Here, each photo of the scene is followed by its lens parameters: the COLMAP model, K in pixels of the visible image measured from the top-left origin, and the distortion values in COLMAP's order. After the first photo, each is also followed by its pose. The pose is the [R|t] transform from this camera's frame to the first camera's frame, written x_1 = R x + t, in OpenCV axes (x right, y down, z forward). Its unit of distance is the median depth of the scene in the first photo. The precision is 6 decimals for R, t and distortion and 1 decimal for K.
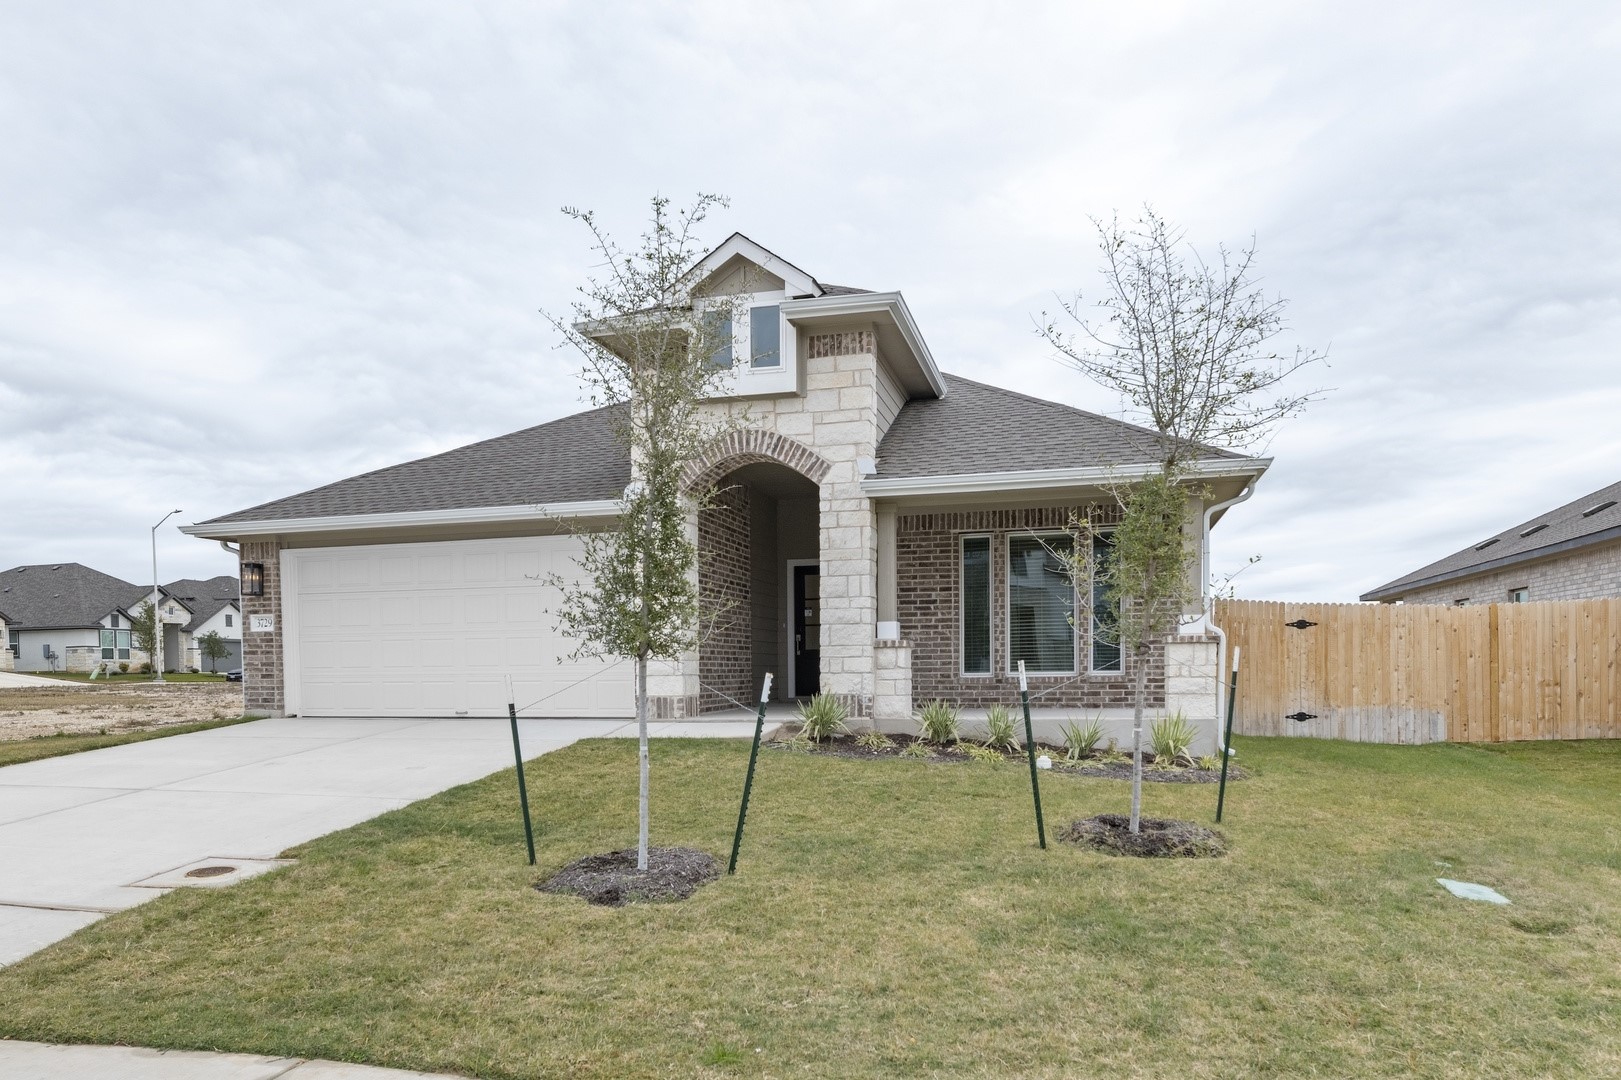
lens RADIAL K [[1037.0, 0, 811.2], [0, 1037.0, 662.8], [0, 0, 1]] dist [-0.003607, 0.000190]
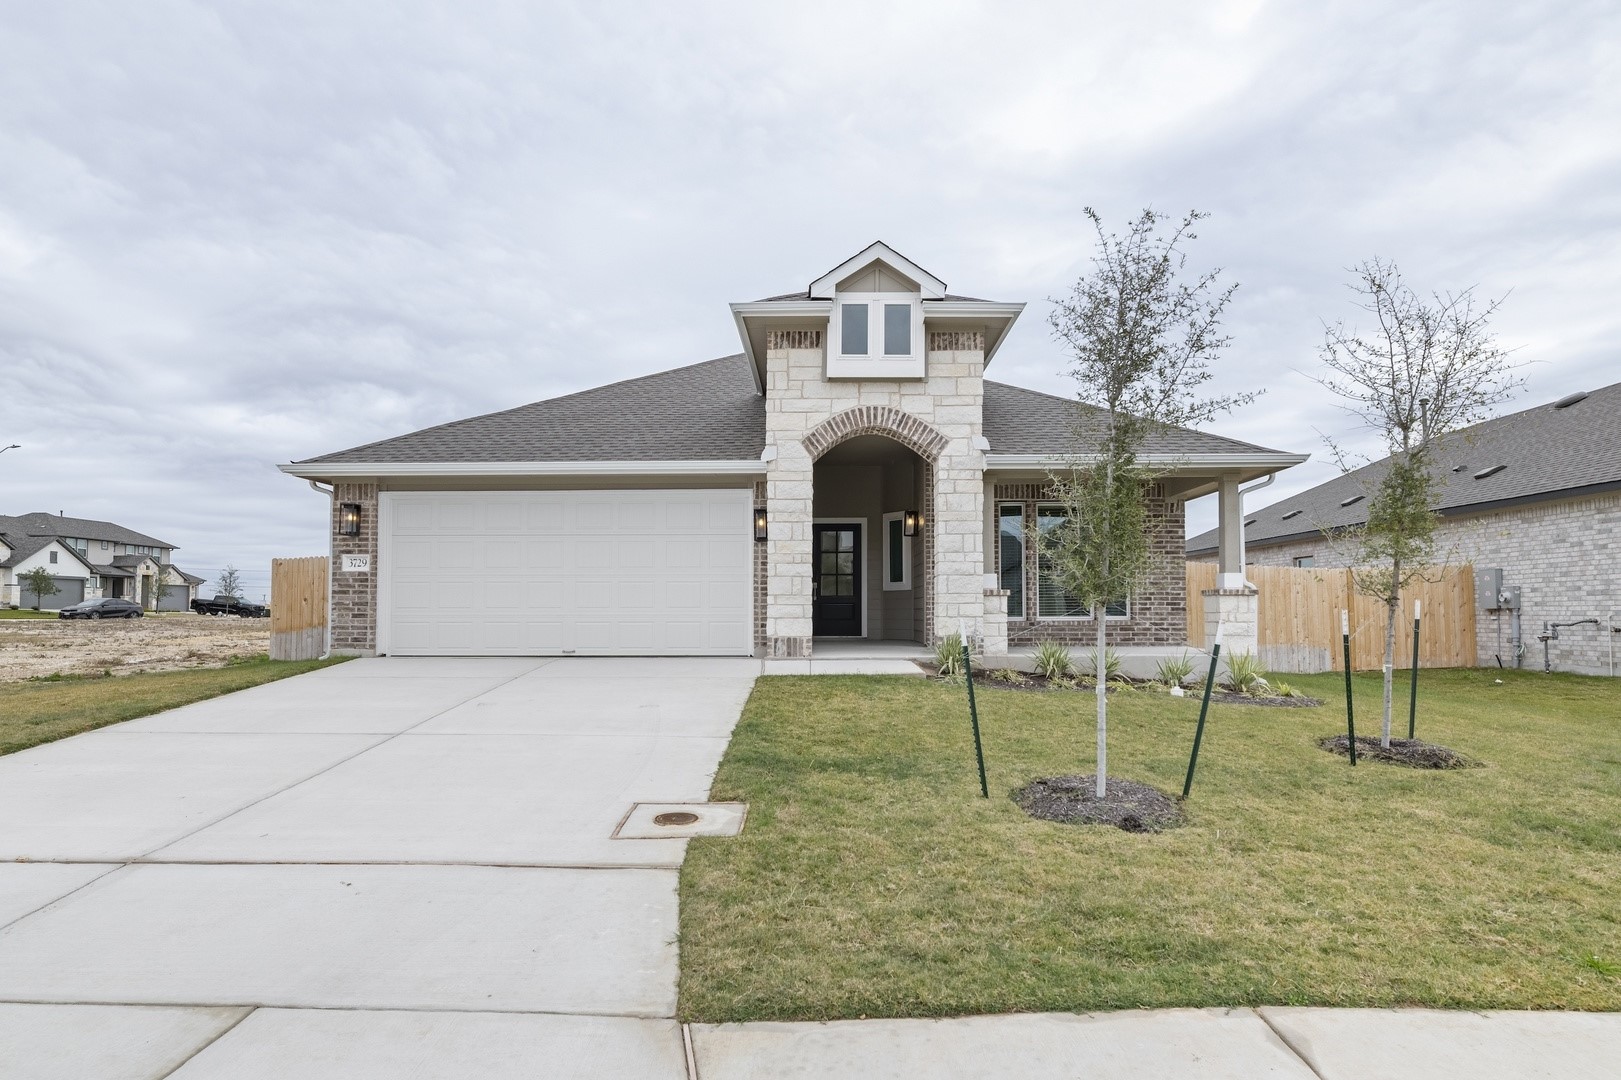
lens RADIAL K [[869.0, 0, 812.0], [0, 869.0, 541.9], [0, 0, 1]] dist [-0.005997, -0.000139]
pose [[0.970483, 0.027306, 0.239620, -0.361989], [-0.009540, 0.997138, -0.074992, 0.000446], [-0.240982, 0.070493, 0.967966, 0.084933]]
